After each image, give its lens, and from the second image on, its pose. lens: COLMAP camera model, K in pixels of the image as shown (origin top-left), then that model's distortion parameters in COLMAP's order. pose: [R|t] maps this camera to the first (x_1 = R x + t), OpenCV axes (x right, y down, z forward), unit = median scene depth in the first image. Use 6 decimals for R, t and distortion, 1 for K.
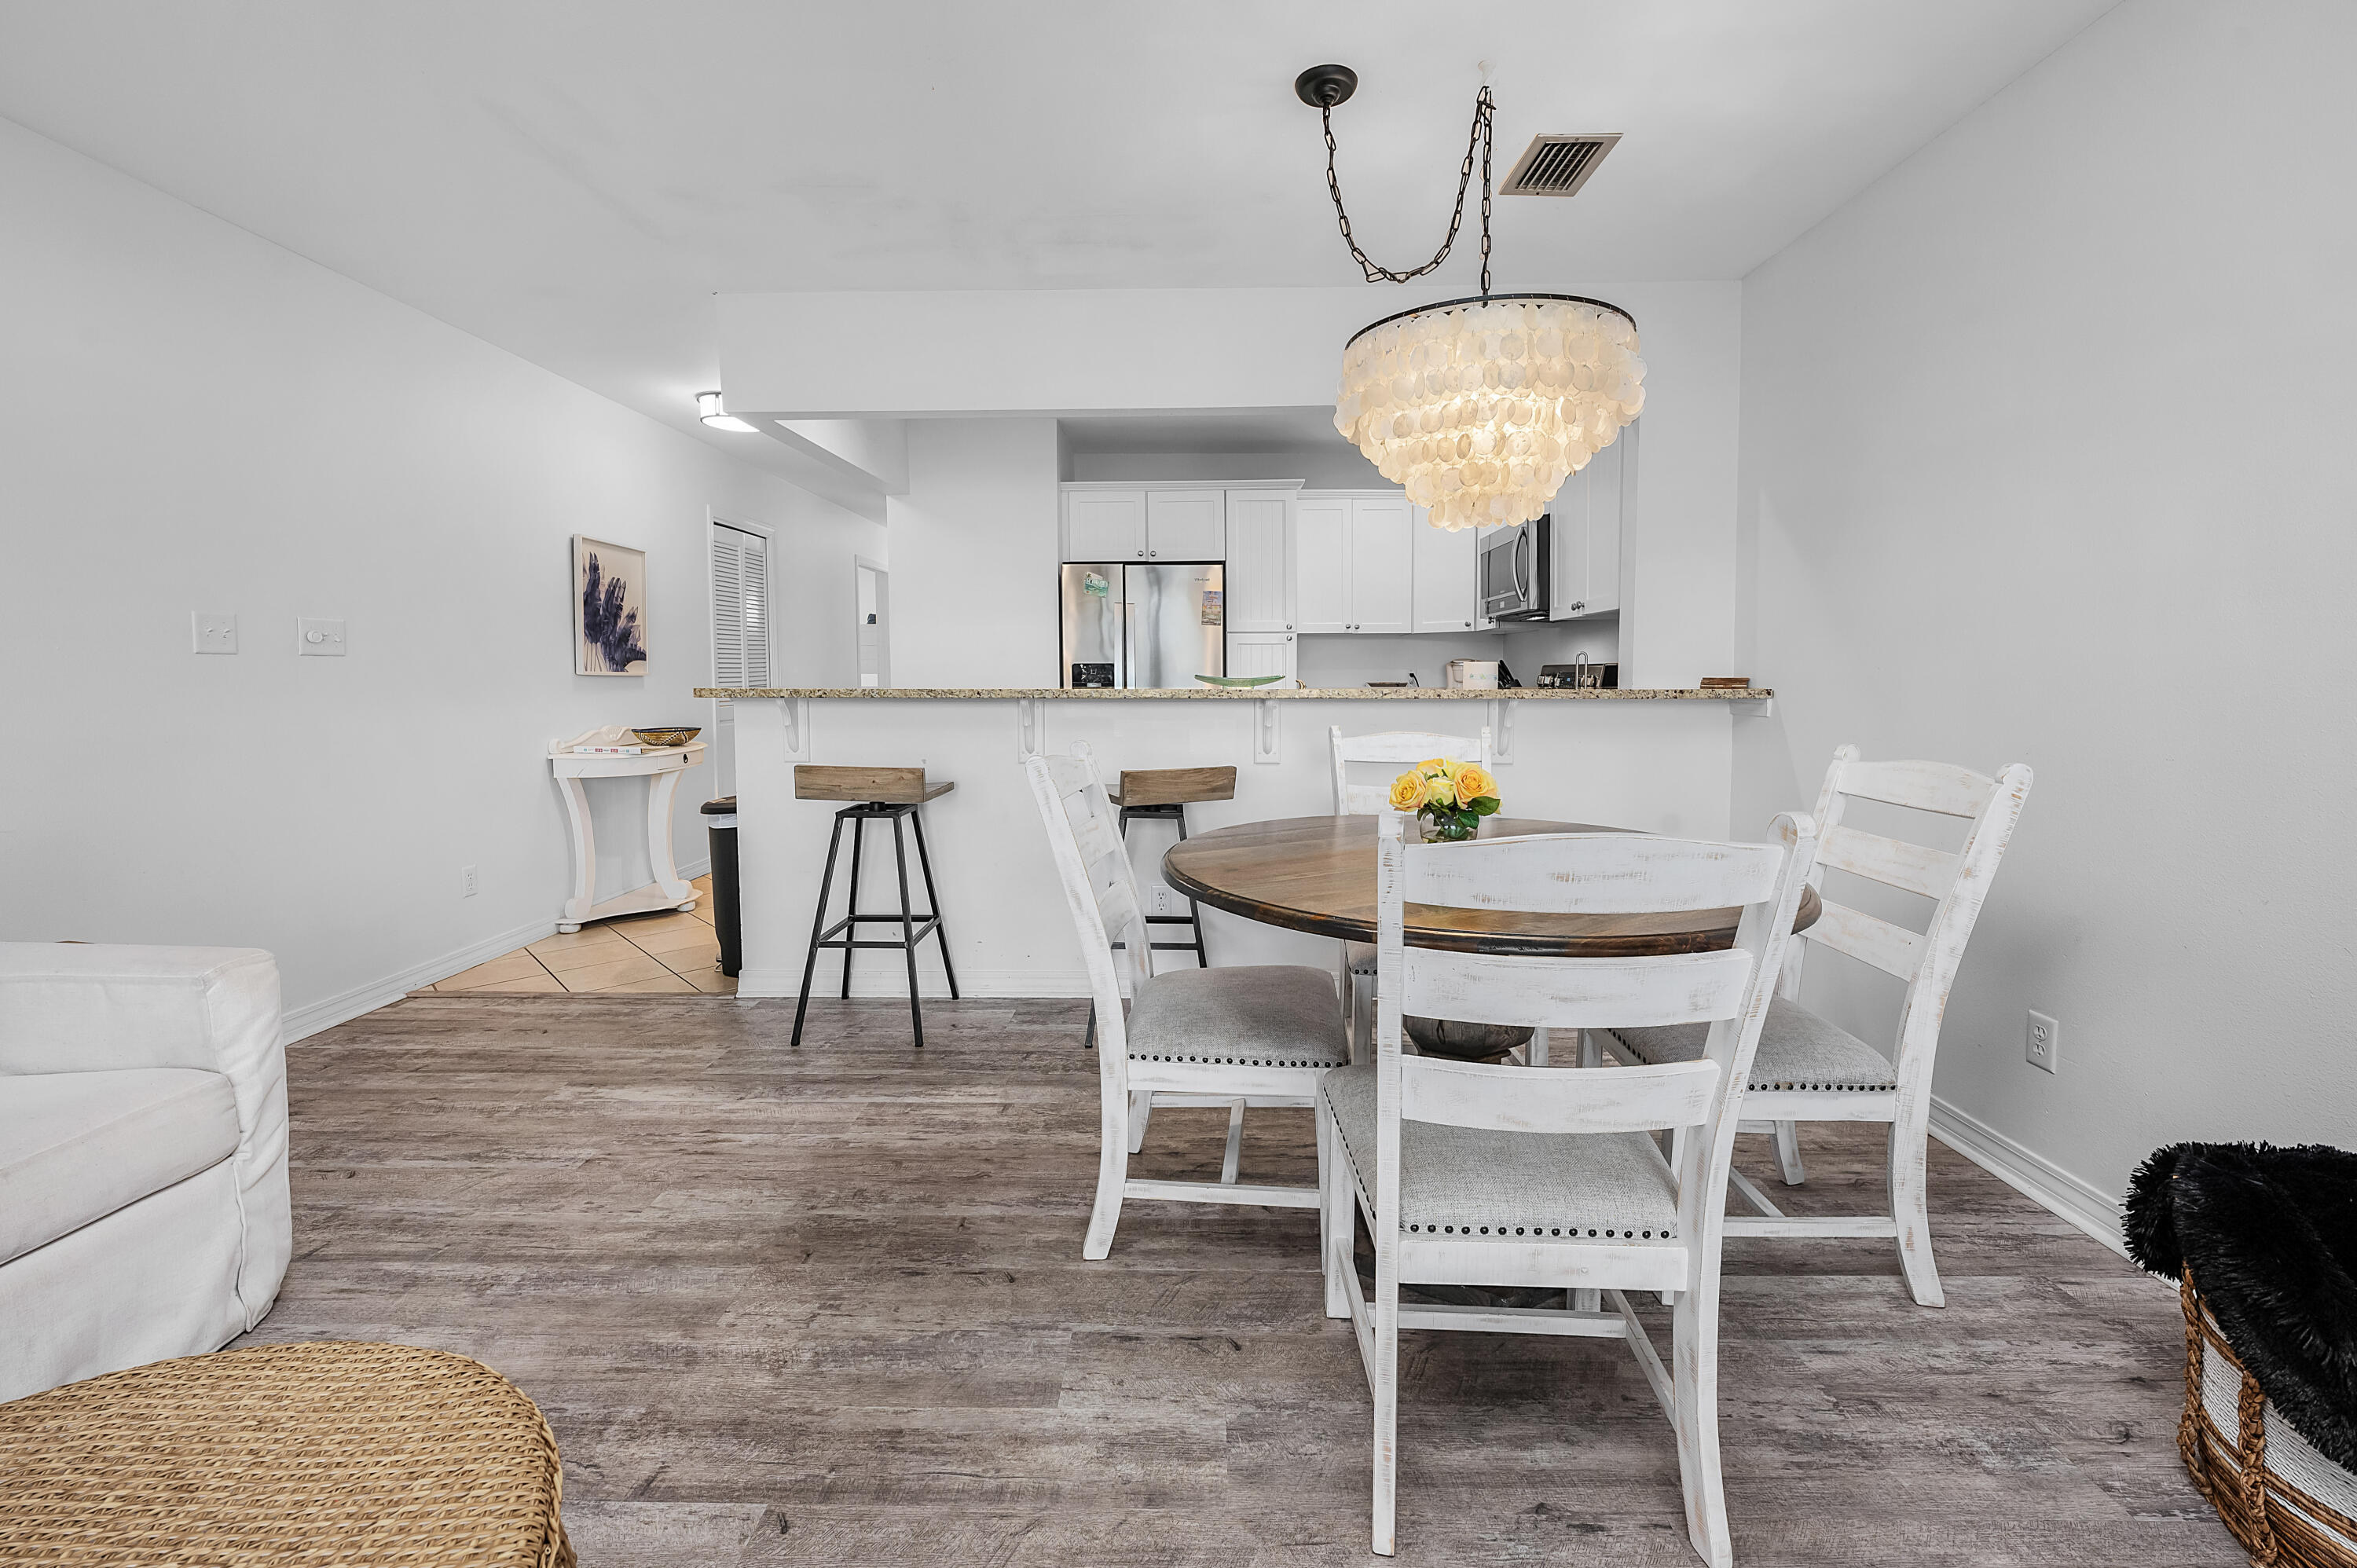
lens RADIAL K [[958.5, 0, 1184.1], [0, 958.5, 766.2], [0, 0, 1]] dist [-0.002723, 0.001241]
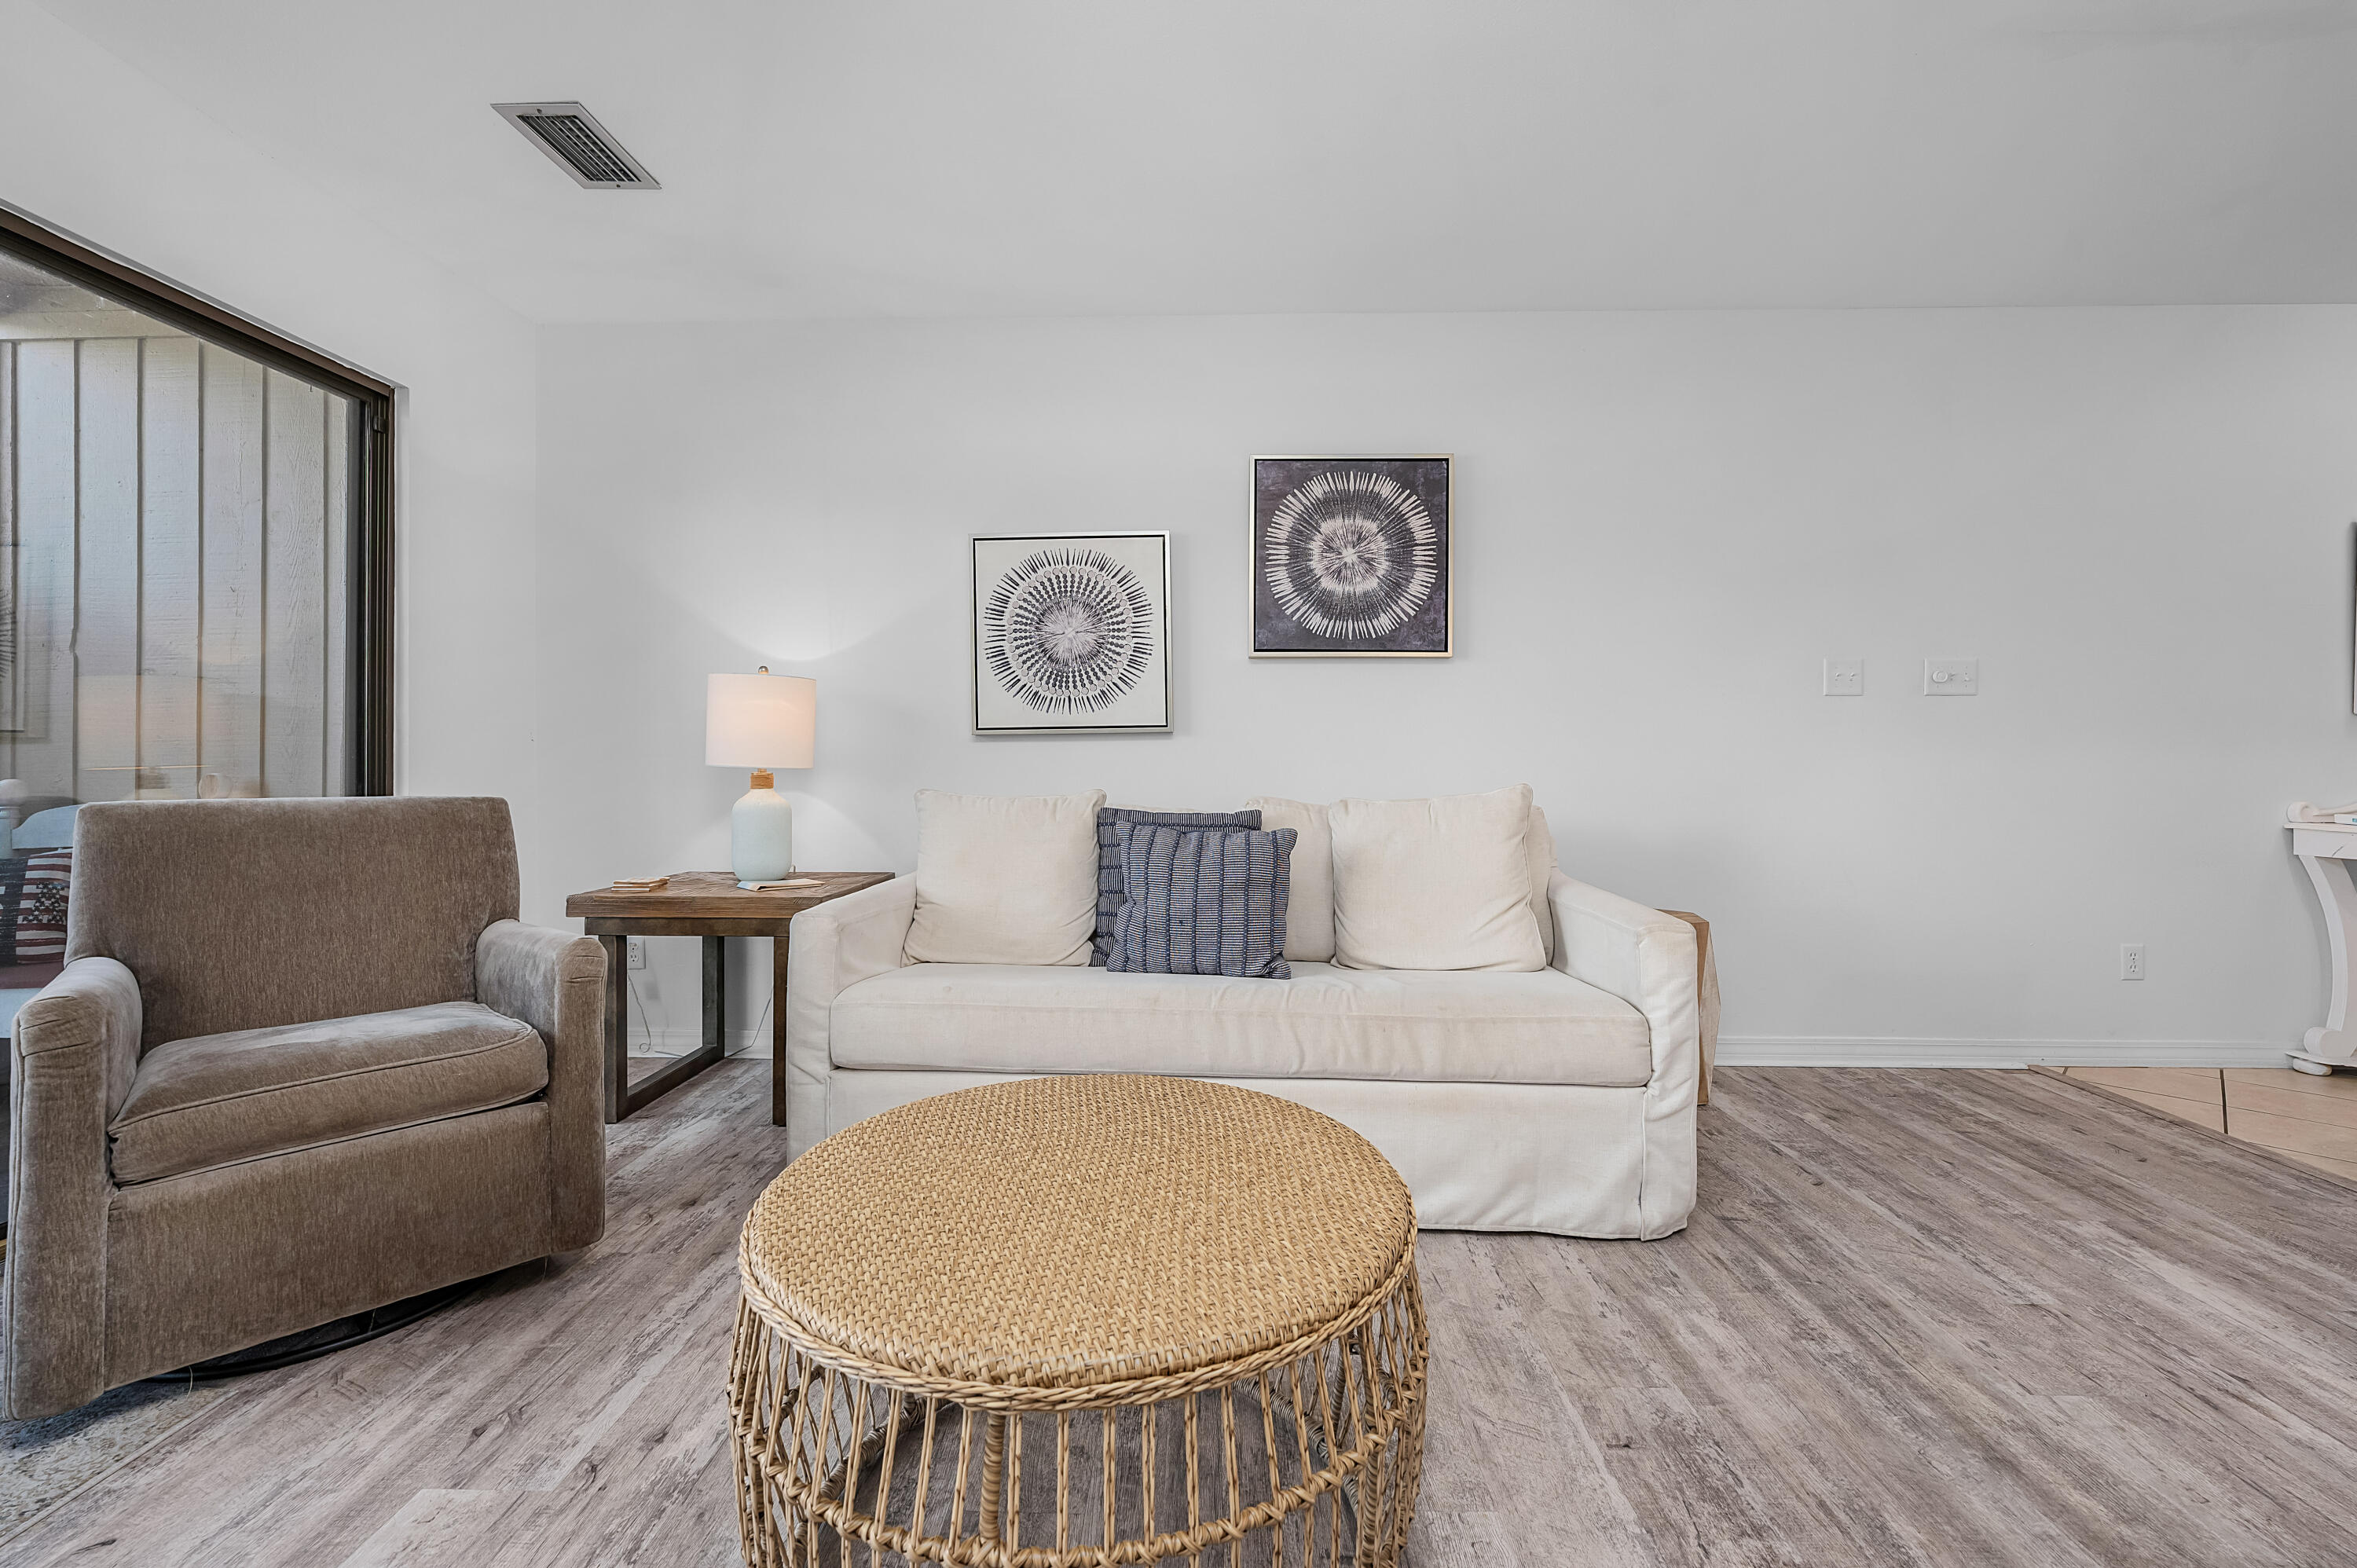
lens RADIAL K [[958.5, 0, 1190.0], [0, 958.5, 756.2], [0, 0, 1]] dist [-0.002723, 0.001241]
pose [[-0.009151, -0.009818, -0.999910, 0.152719], [-0.093057, 0.995621, -0.008925, 0.043290], [0.995619, 0.092967, -0.010025, 0.290095]]
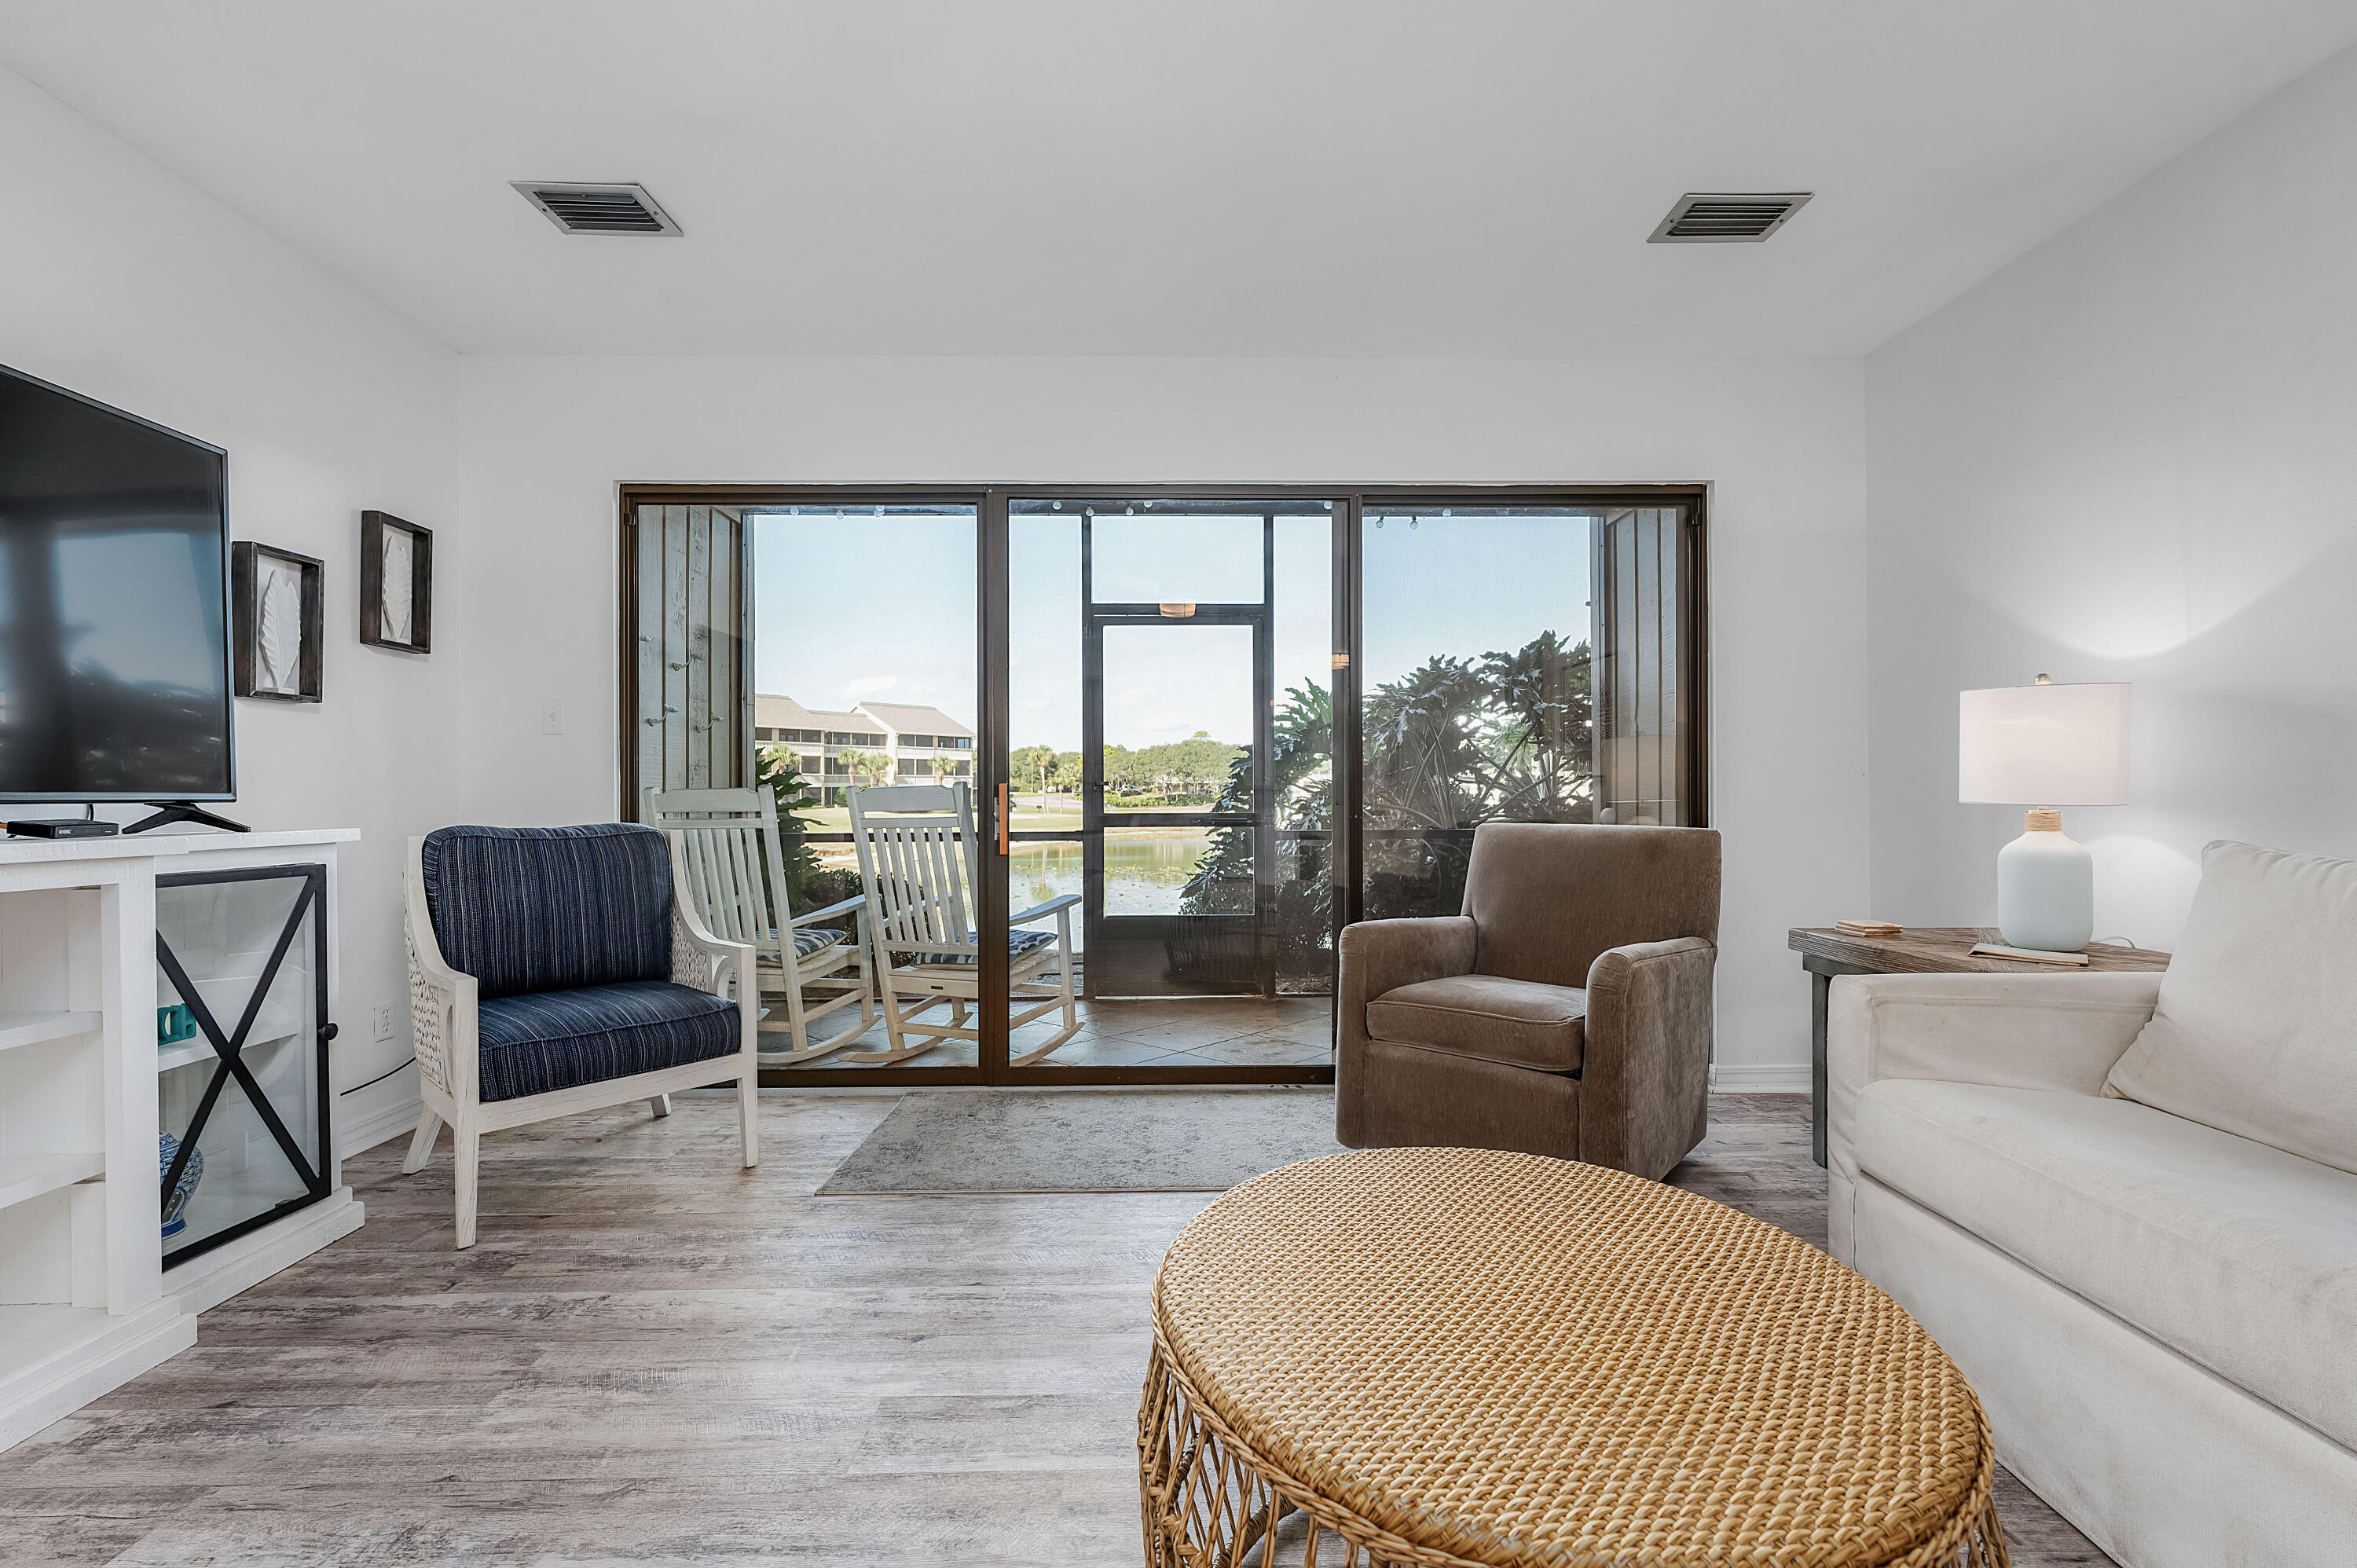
lens RADIAL K [[958.5, 0, 1179.9], [0, 958.5, 790.2], [0, 0, 1]] dist [-0.002723, 0.001241]
pose [[-0.999632, 0.002376, -0.027040, -0.202863], [0.000044, 0.996303, 0.085914, -0.000692], [0.027144, 0.085882, -0.995936, 0.683083]]
